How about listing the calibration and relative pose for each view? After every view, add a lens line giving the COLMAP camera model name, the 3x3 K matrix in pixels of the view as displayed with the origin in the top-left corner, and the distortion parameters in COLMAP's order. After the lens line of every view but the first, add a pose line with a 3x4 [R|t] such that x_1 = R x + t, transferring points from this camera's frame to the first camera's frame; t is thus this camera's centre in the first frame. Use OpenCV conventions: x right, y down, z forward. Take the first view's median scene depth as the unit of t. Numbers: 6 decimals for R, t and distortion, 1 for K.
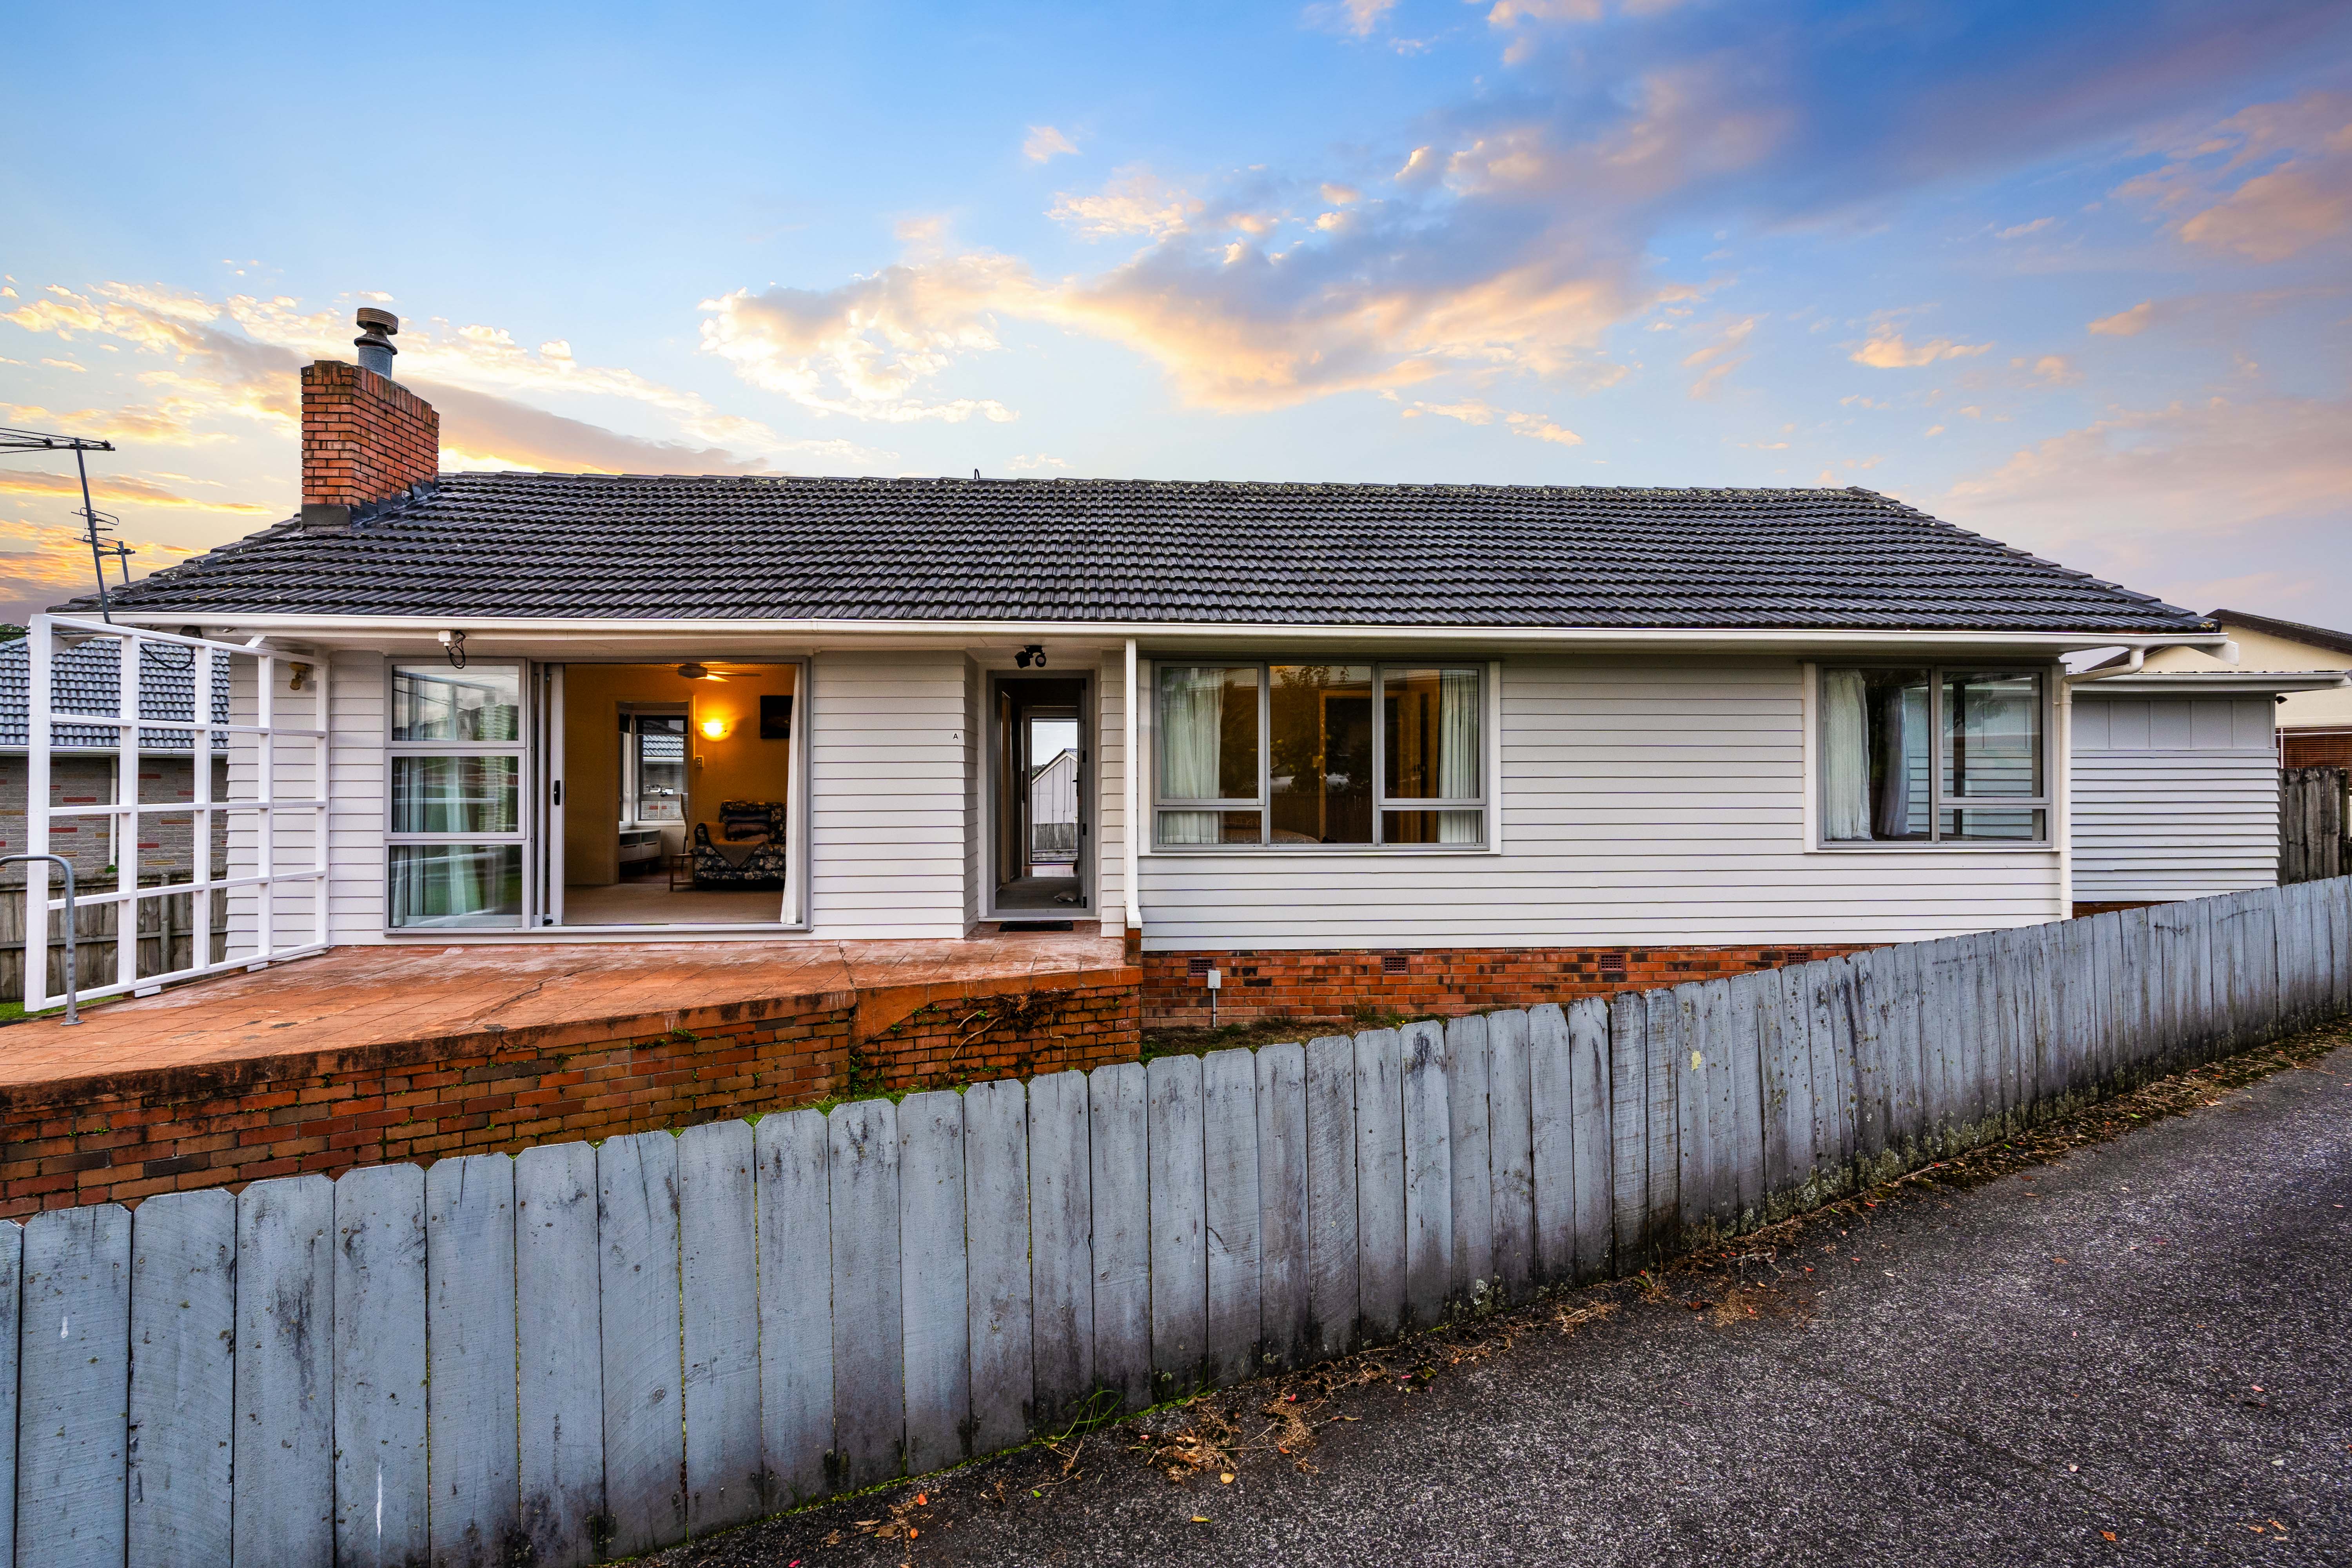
lens RADIAL K [[1069.7, 0, 1170.7], [0, 1069.7, 773.6], [0, 0, 1]] dist [-0.007229, 0.001213]
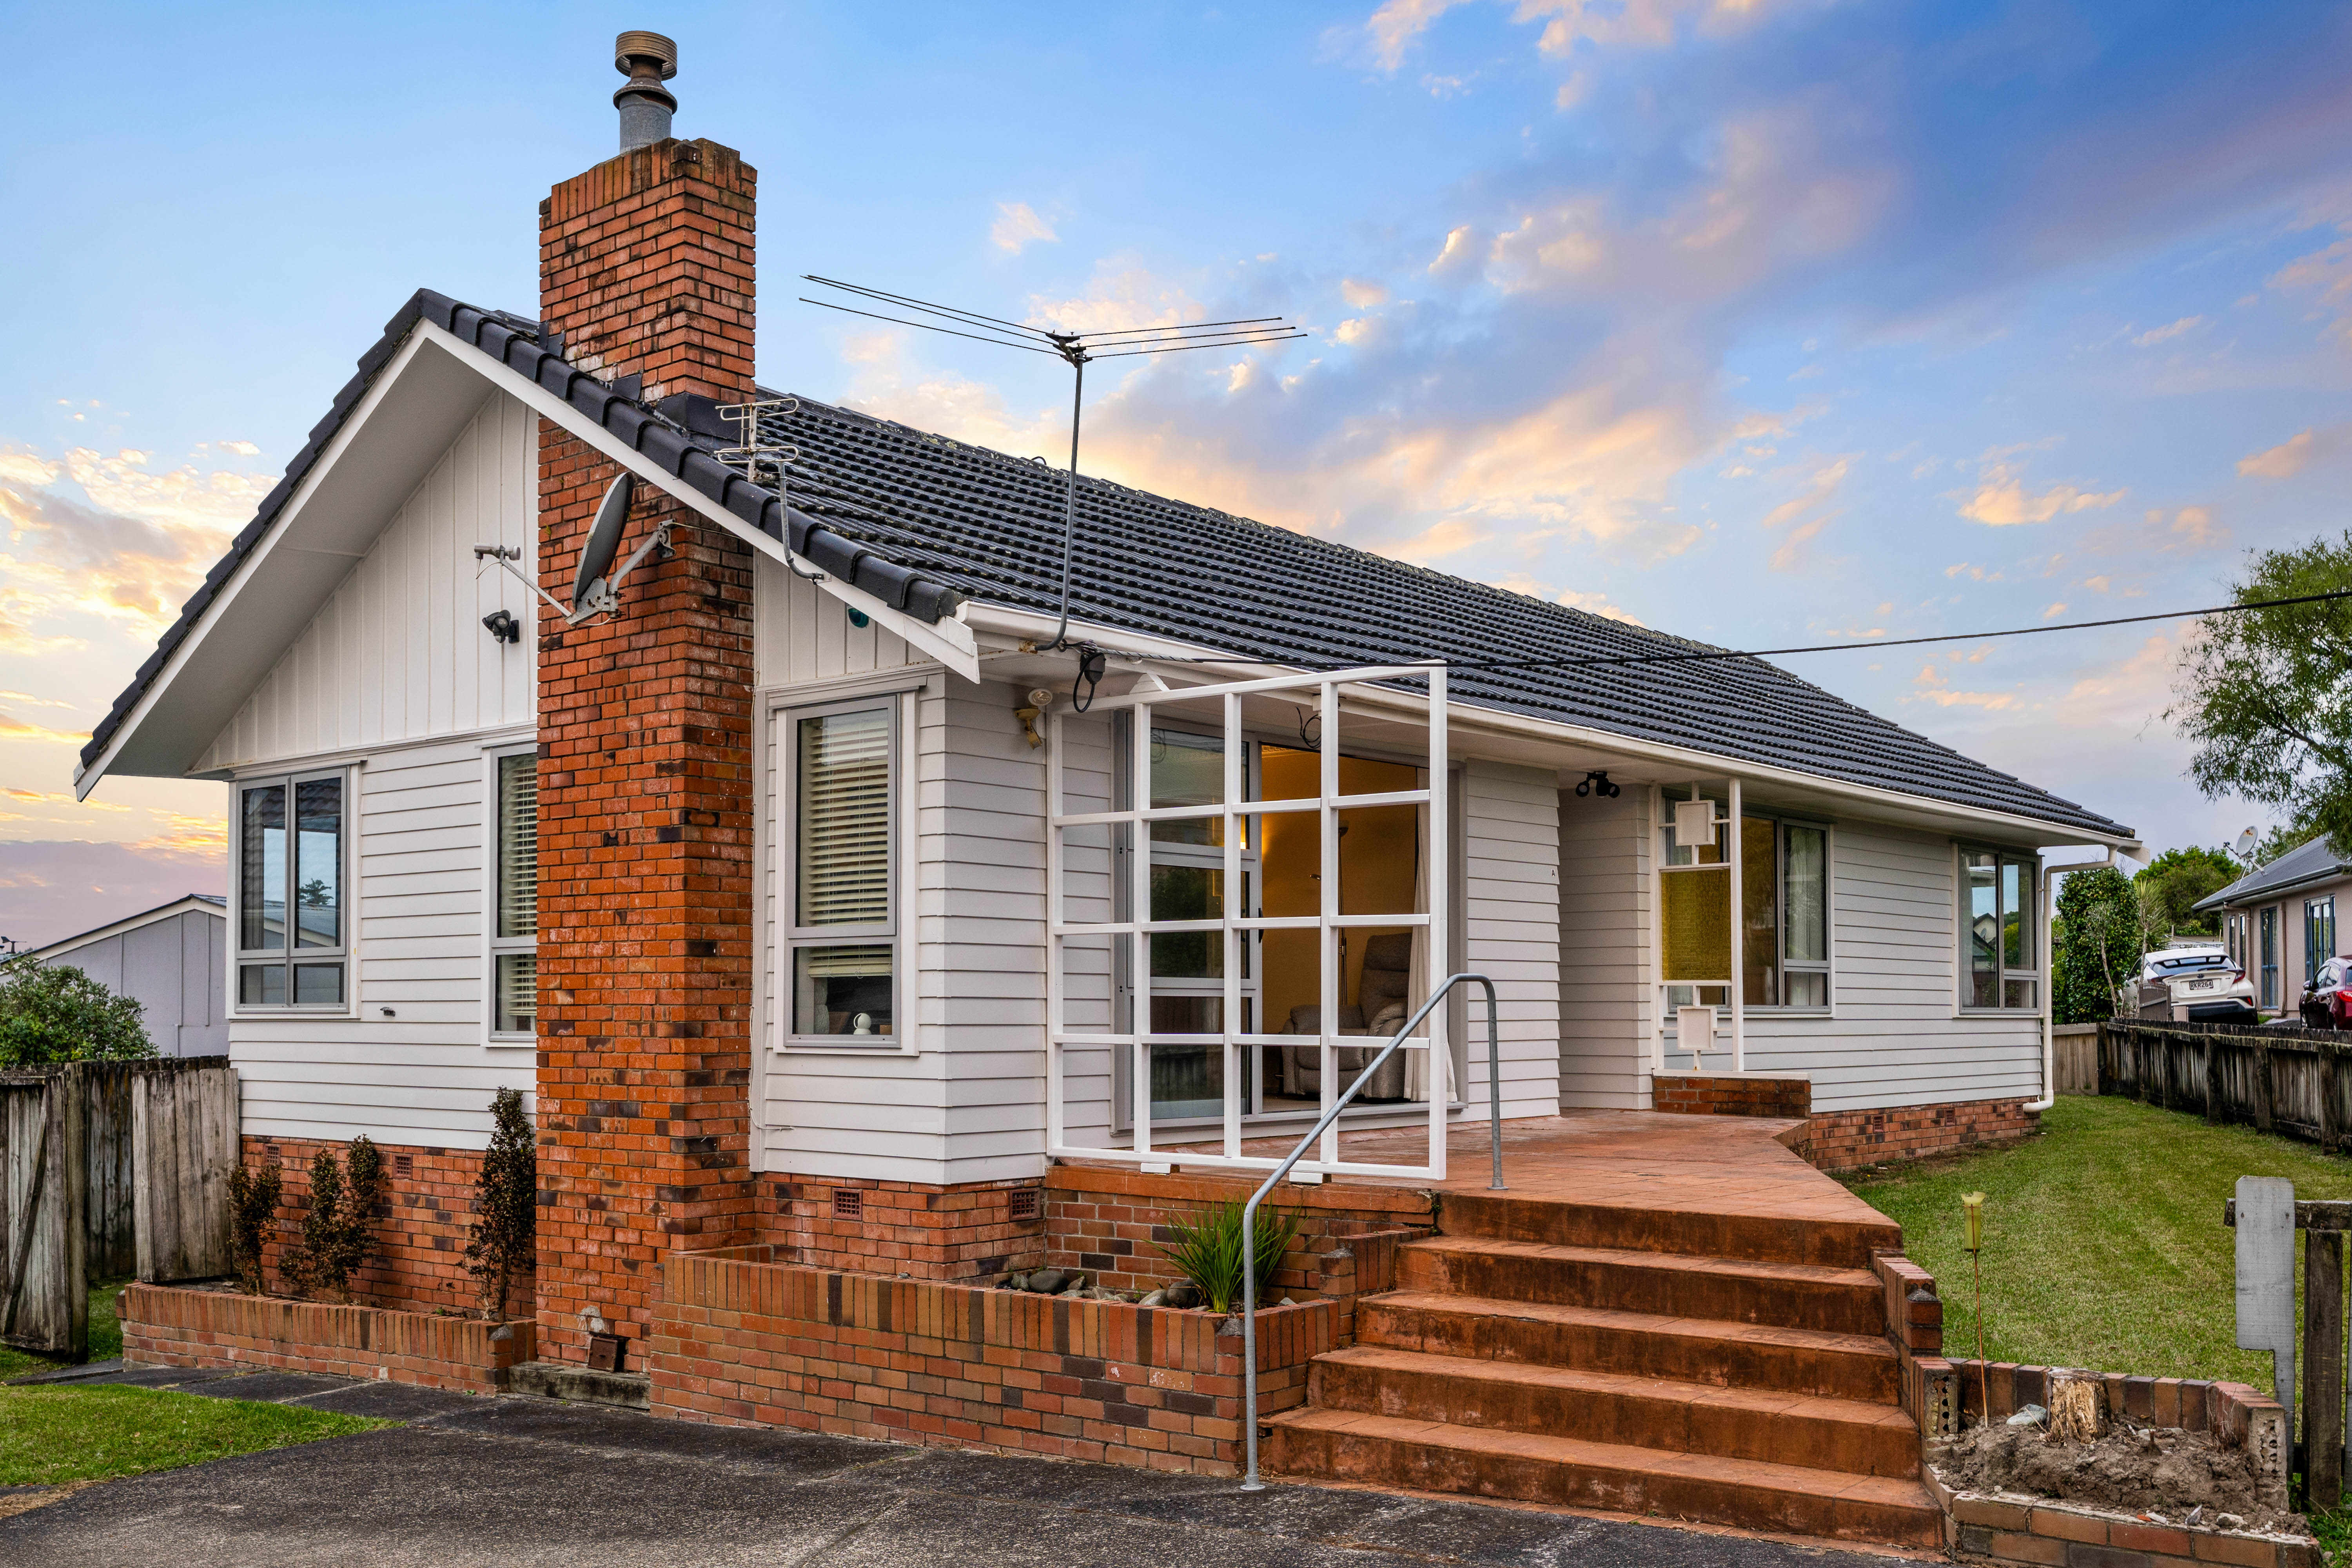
lens RADIAL K [[2214.0, 0, 1166.3], [0, 2214.0, 974.7], [0, 0, 1]] dist [0.002680, 0.000832]
pose [[0.687461, 0.015507, 0.726056, -1.634516], [-0.009596, 0.999879, -0.012270, 0.067397], [-0.726158, 0.001468, 0.687526, 0.032470]]
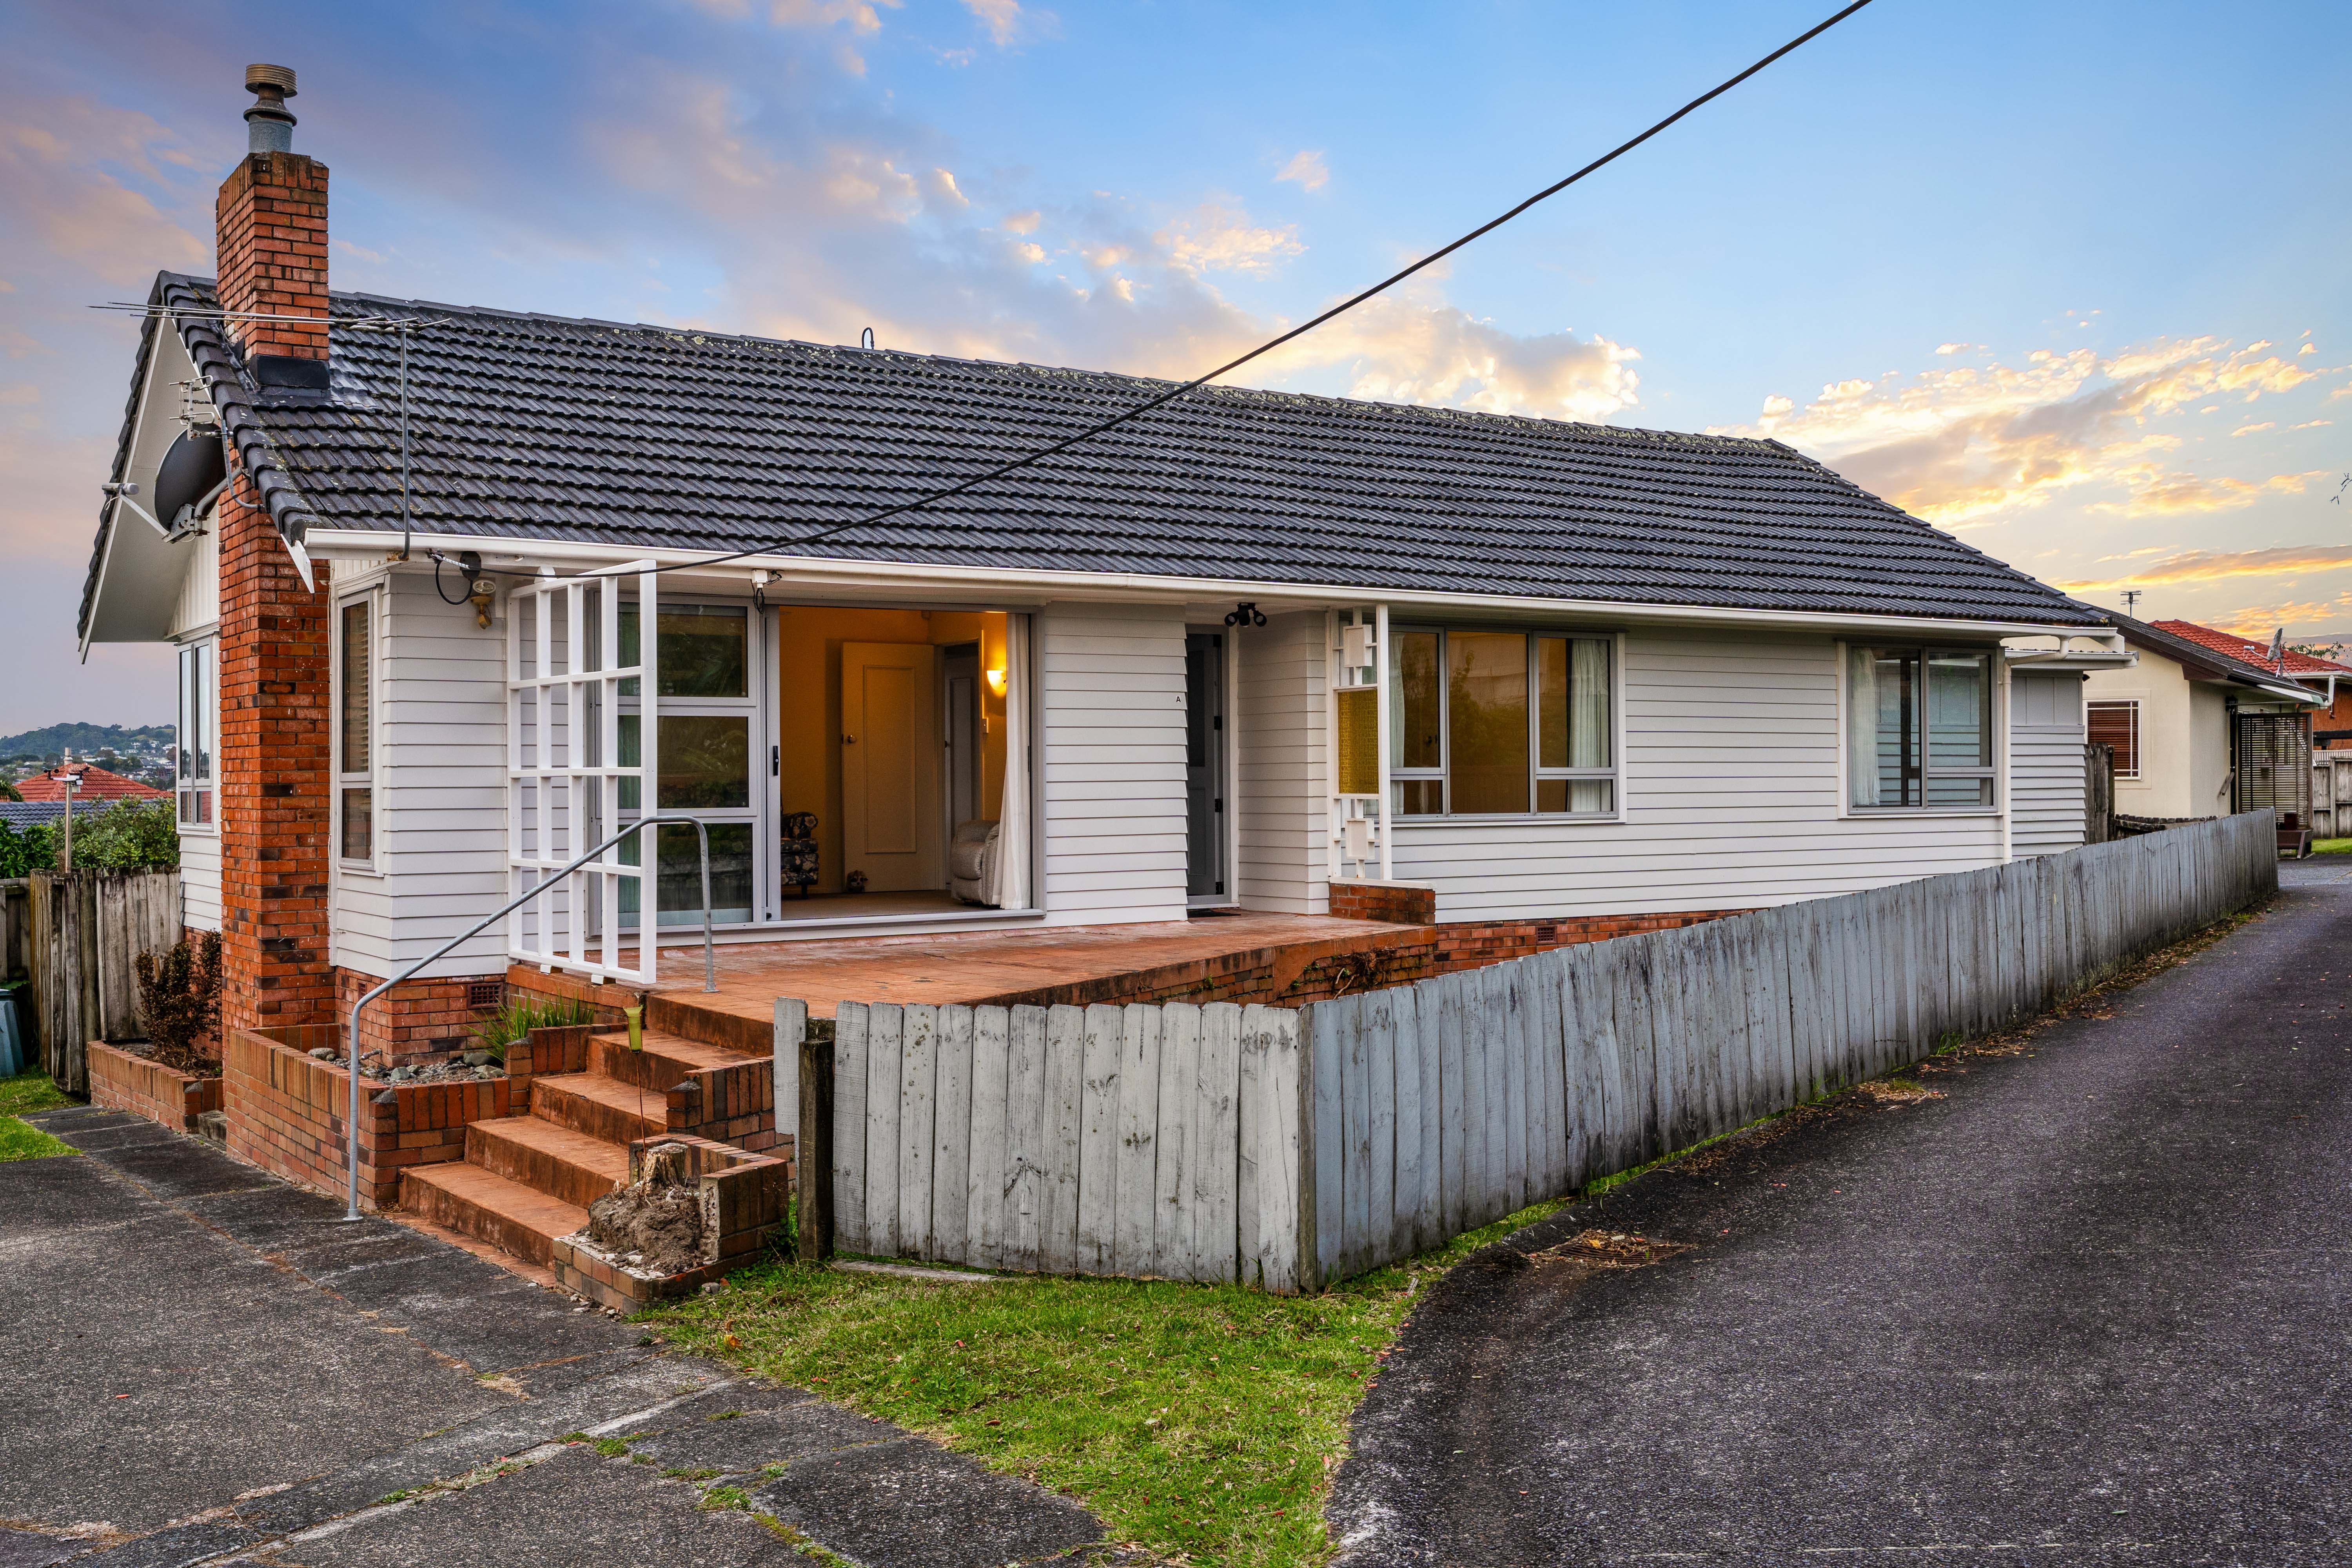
lens RADIAL K [[2274.0, 0, 1160.5], [0, 2274.0, 773.5], [0, 0, 1]] dist [0.005208, -0.001259]
pose [[0.870944, -0.002070, 0.491378, -1.148630], [0.000644, 0.999995, 0.003071, 0.022146], [-0.491382, -0.002358, 0.870941, -0.670755]]
